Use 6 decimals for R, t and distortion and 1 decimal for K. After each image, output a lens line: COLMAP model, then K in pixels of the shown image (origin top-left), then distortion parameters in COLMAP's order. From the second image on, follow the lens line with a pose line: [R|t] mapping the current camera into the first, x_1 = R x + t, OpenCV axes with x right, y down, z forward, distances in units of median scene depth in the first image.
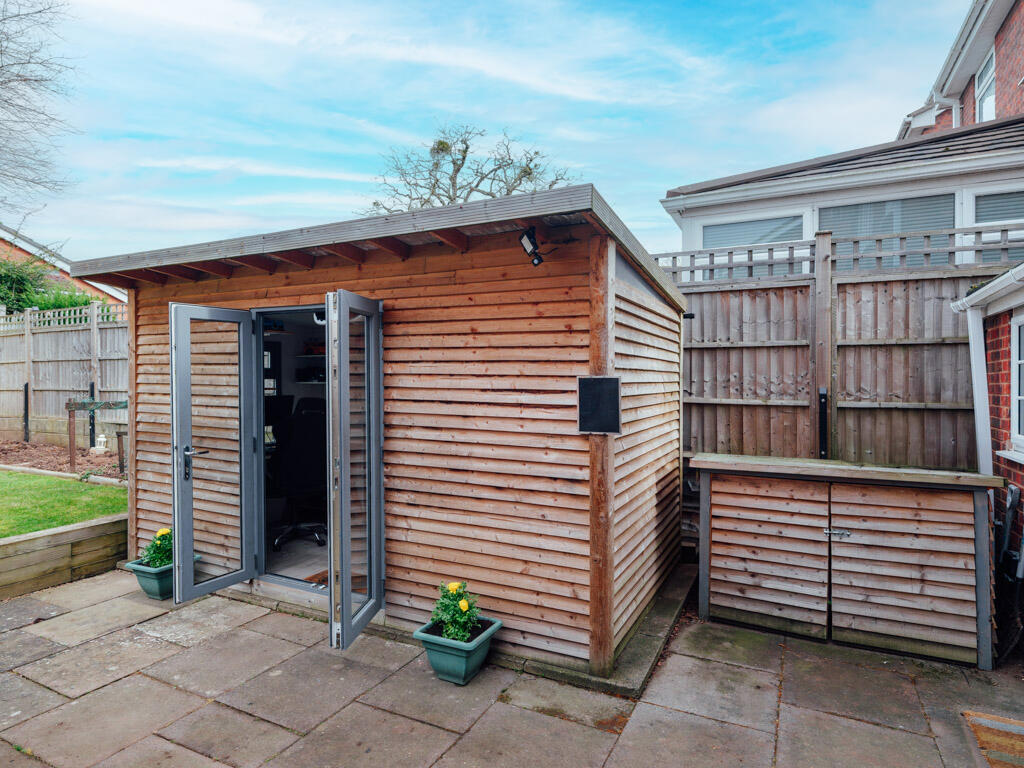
lens RADIAL K [[558.8, 0, 513.8], [0, 558.8, 384.5], [0, 0, 1]] dist [0.008225, -0.000328]
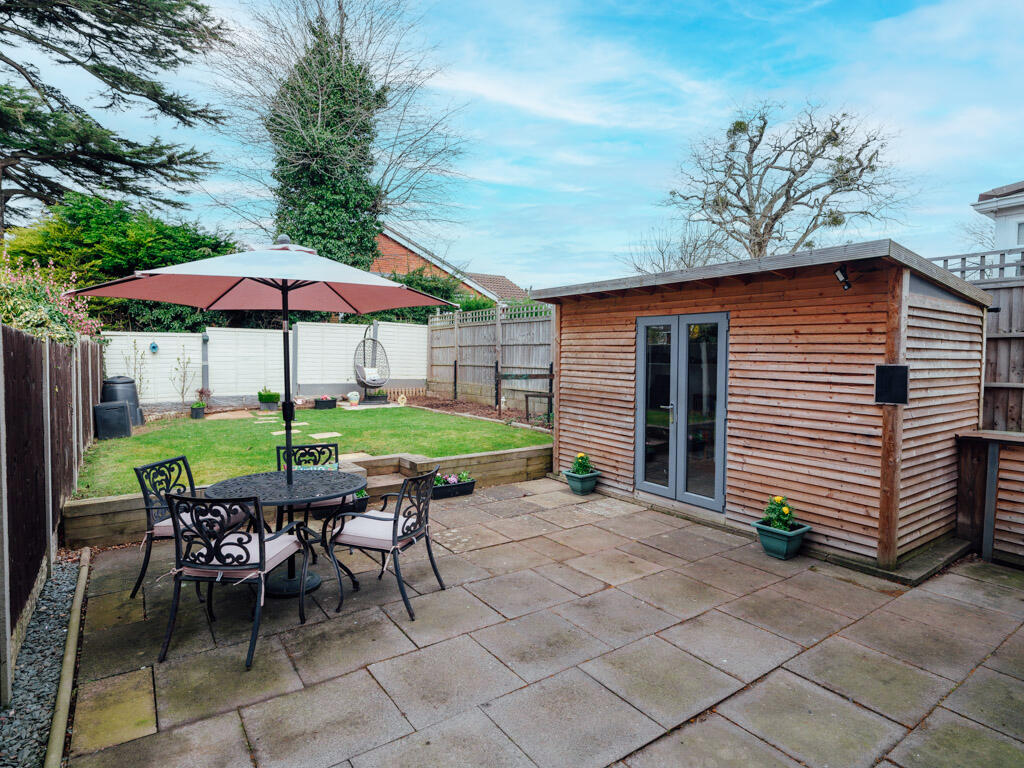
lens RADIAL K [[547.7, 0, 557.1], [0, 547.7, 385.7], [0, 0, 1]] dist [-0.000110, -0.000756]
pose [[0.909459, 0.030111, -0.414701, -0.041483], [-0.012733, 0.998923, 0.044606, -0.011049], [0.415598, -0.035287, 0.908864, -0.573480]]
